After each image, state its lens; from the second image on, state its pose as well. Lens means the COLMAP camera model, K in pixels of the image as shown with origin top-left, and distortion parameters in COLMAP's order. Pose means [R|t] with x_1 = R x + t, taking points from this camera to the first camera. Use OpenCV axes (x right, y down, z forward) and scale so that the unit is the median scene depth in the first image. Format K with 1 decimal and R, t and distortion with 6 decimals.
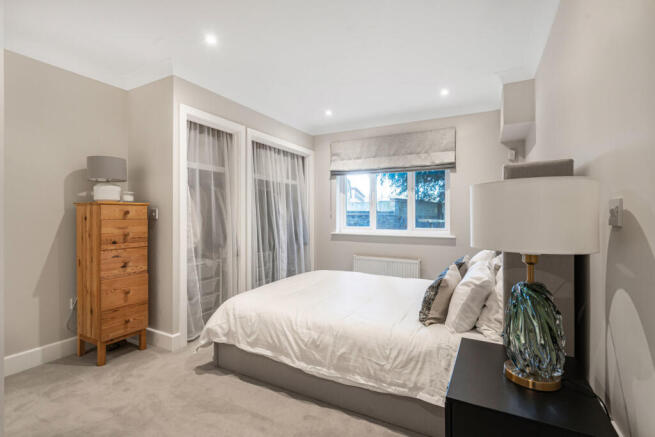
lens RADIAL K [[300.1, 0, 333.1], [0, 300.1, 215.7], [0, 0, 1]] dist [-0.005652, 0.001779]
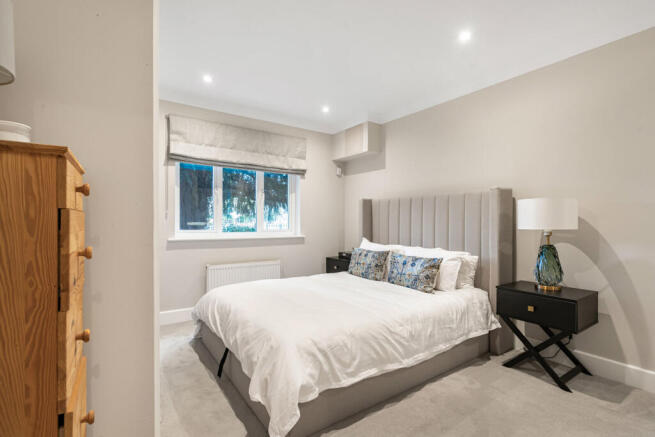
lens RADIAL K [[300.1, 0, 331.4], [0, 300.1, 221.5], [0, 0, 1]] dist [-0.005652, 0.001779]
pose [[0.467753, -0.000992, 0.883859, -0.990936], [-0.004148, 0.999986, 0.003317, 0.024144], [-0.883850, -0.005218, 0.467742, 0.676169]]
